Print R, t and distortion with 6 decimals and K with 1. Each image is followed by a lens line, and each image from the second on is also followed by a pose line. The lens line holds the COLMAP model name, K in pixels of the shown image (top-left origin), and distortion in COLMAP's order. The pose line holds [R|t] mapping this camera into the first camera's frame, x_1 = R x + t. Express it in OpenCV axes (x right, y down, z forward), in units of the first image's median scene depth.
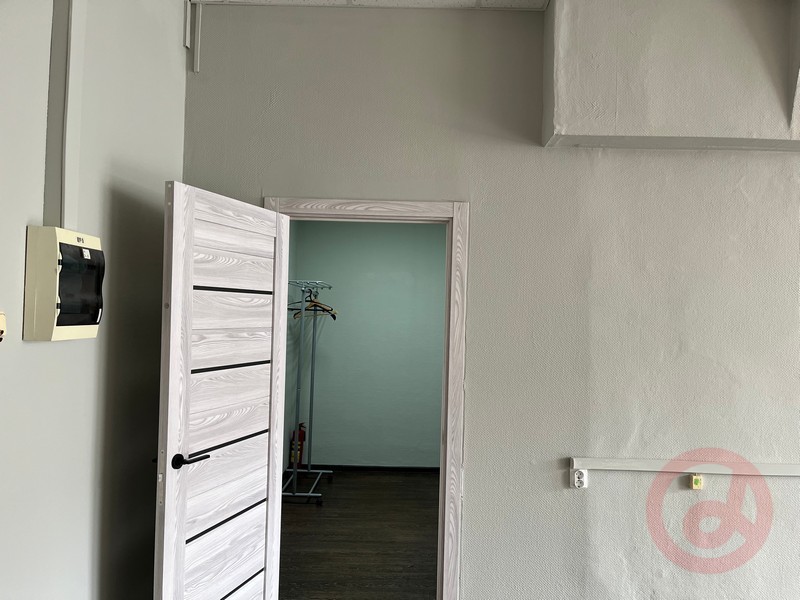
lens RADIAL K [[595.1, 0, 400.0], [0, 595.1, 300.0], [0, 0, 1]] dist [0.025901, -0.079015]
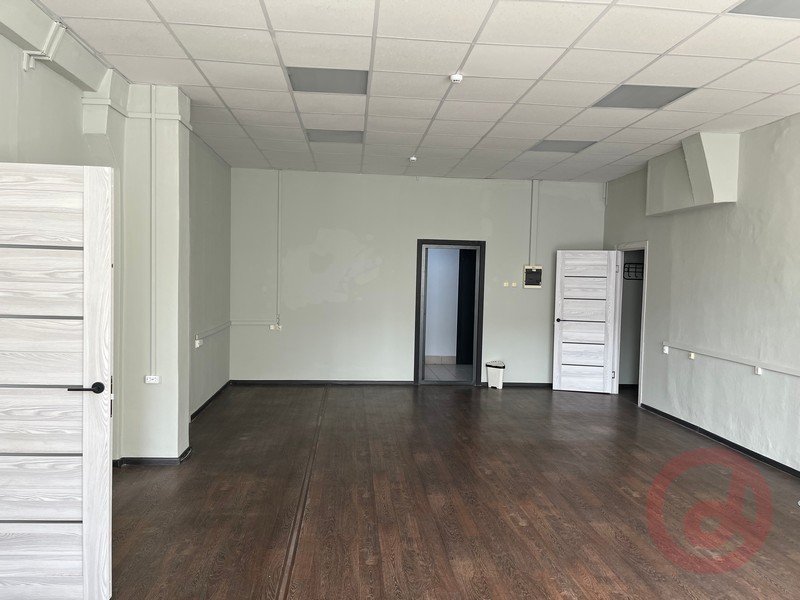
lens RADIAL K [[595.1, 0, 400.0], [0, 595.1, 300.0], [0, 0, 1]] dist [0.025901, -0.079015]
pose [[0.116810, 0.017142, -0.993006, 3.254914], [-0.005564, 0.999847, 0.016606, 0.070630], [0.993139, 0.003585, 0.116888, -0.486577]]
